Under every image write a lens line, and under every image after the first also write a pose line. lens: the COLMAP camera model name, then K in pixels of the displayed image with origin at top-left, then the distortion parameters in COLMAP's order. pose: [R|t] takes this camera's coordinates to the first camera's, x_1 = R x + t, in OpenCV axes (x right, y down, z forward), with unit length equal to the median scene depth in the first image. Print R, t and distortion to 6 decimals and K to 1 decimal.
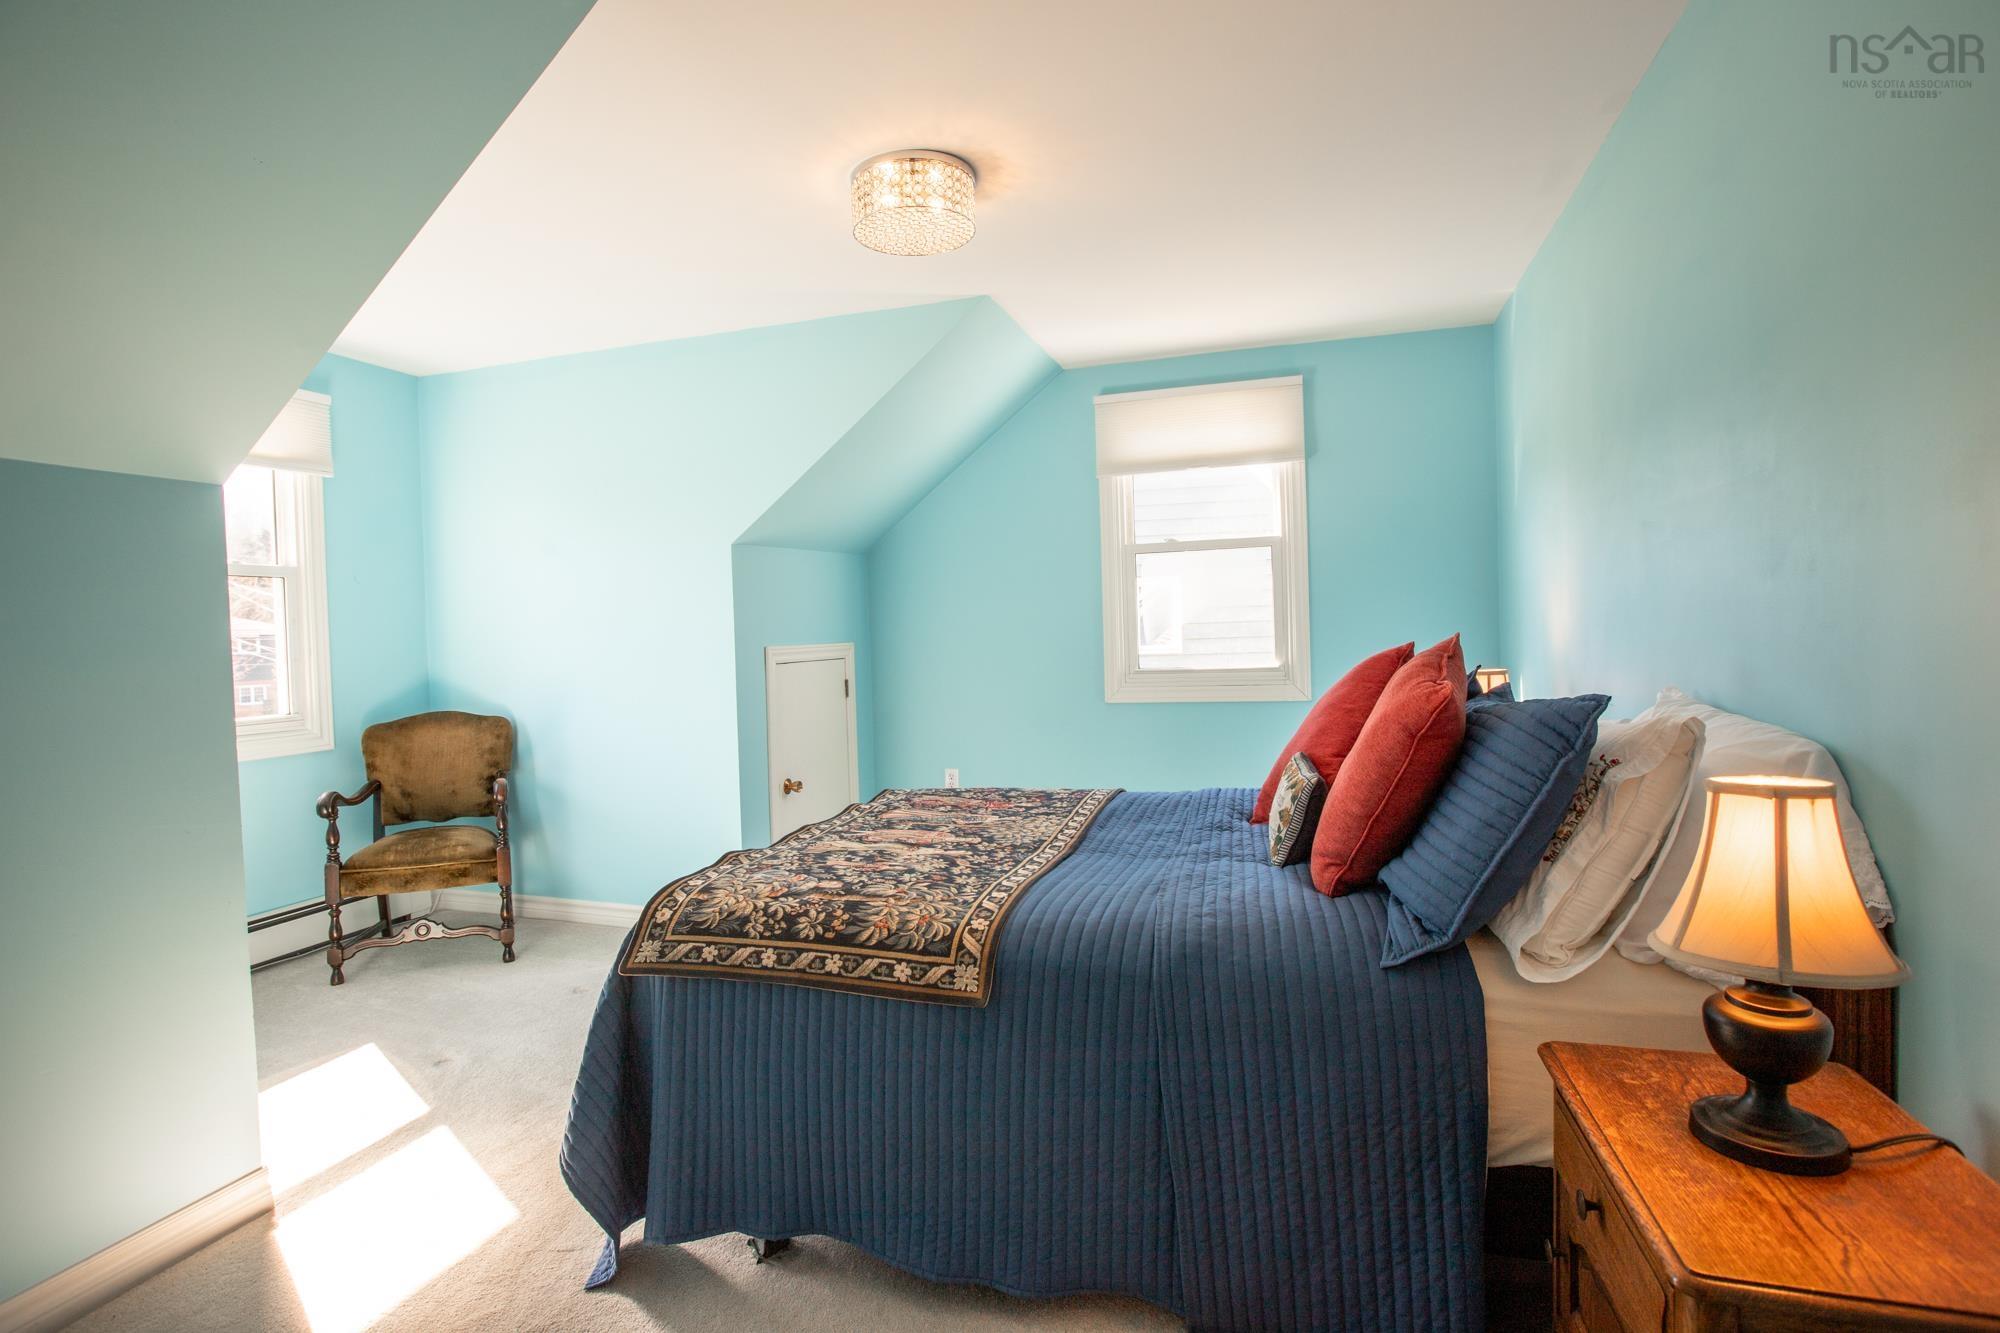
lens RADIAL K [[978.3, 0, 1007.8], [0, 978.3, 672.7], [0, 0, 1]] dist [-0.053511, 0.025053]
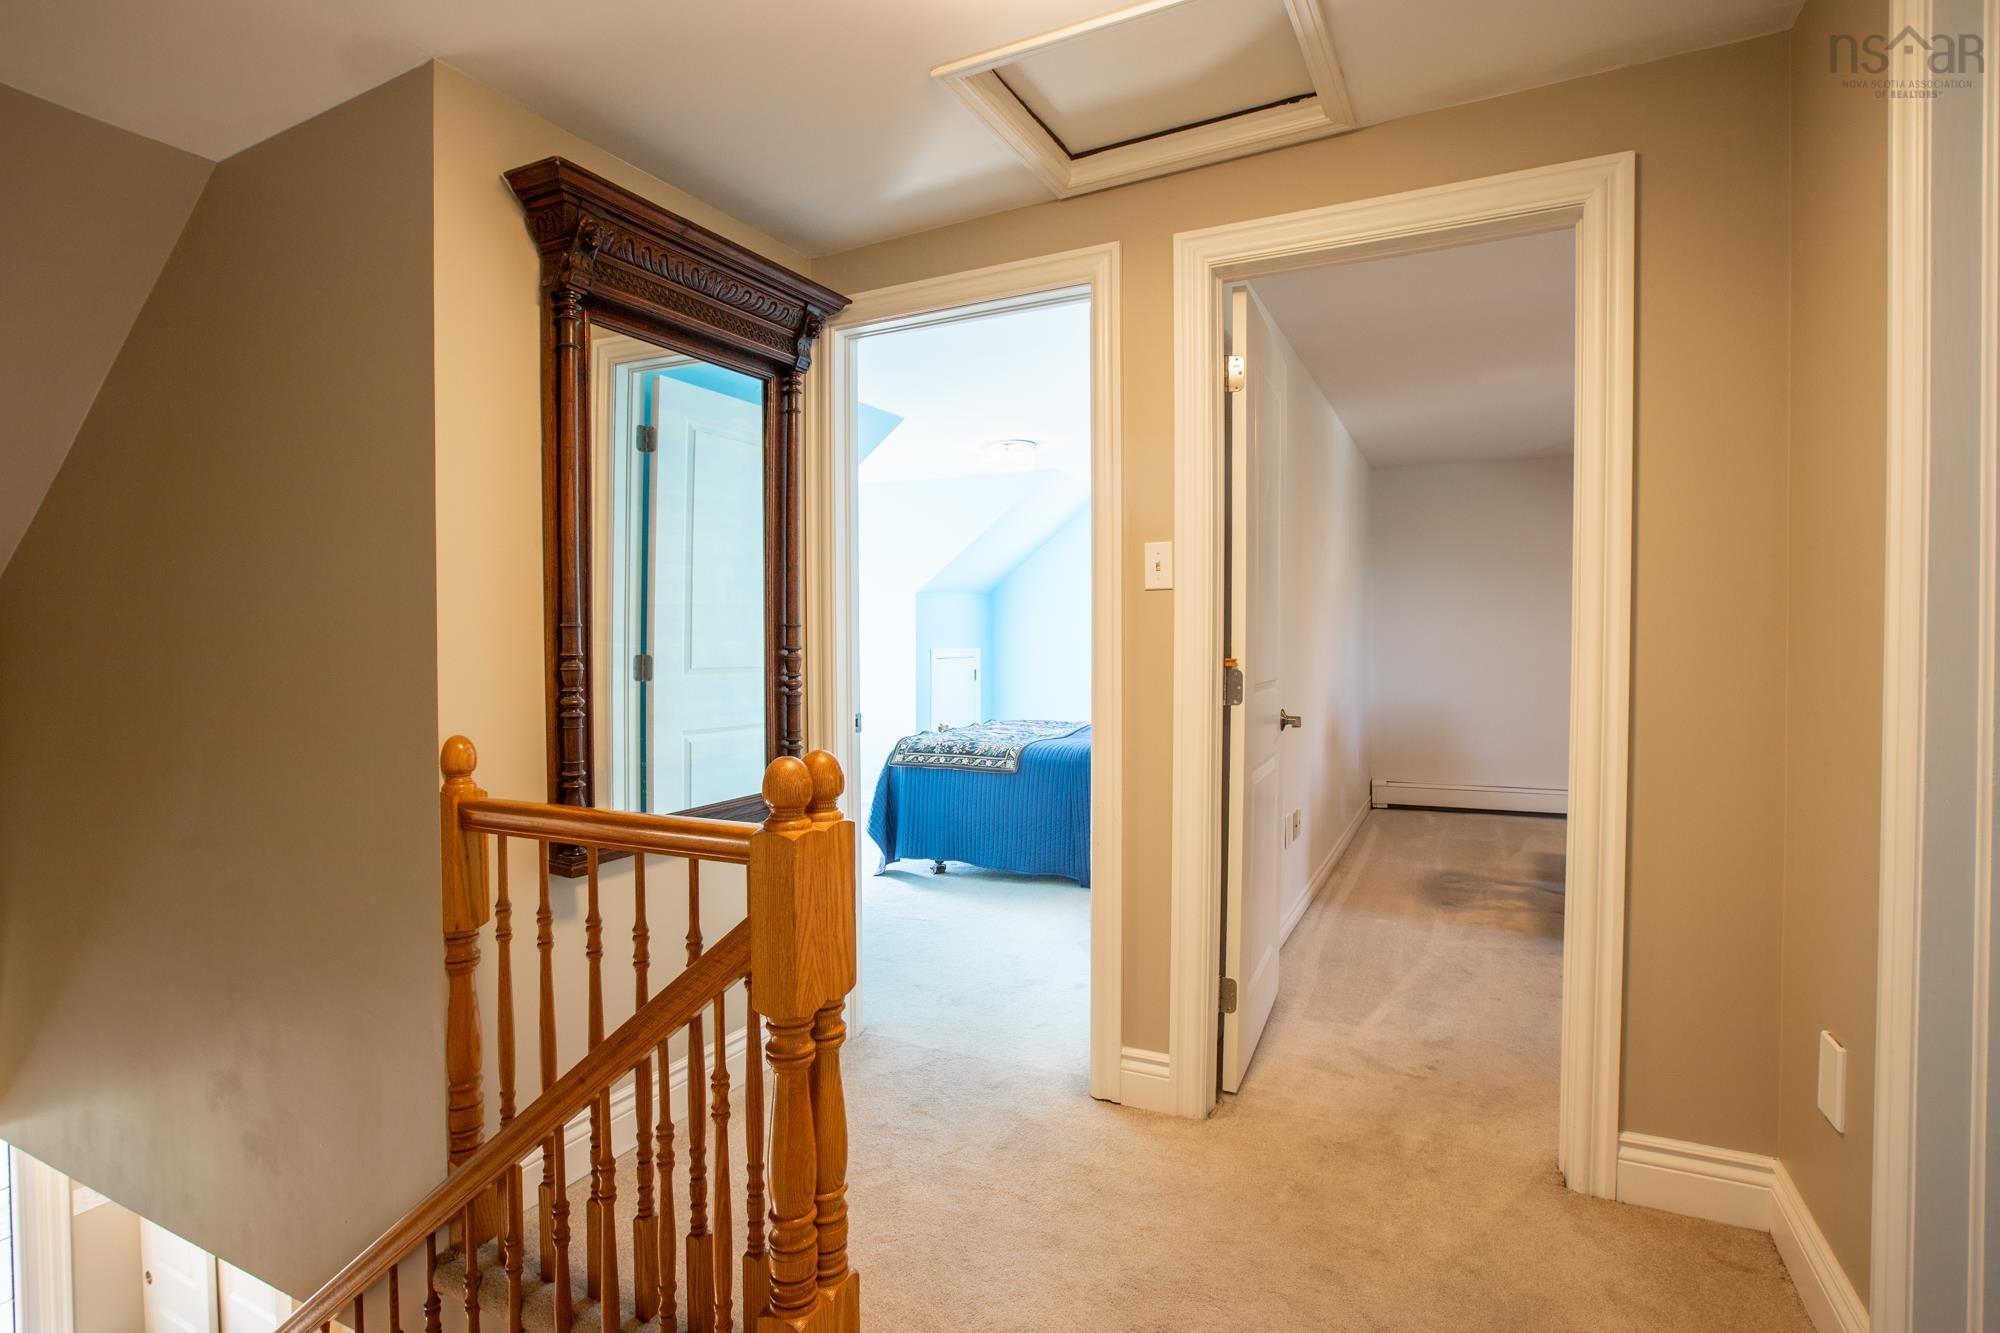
lens RADIAL K [[978.3, 0, 1007.8], [0, 978.3, 672.7], [0, 0, 1]] dist [-0.053511, 0.025053]
pose [[0.990481, 0.029550, -0.134438, 0.301753], [-0.030485, 0.999523, -0.004906, 0.049520], [0.134228, 0.008958, 0.990910, -1.709627]]
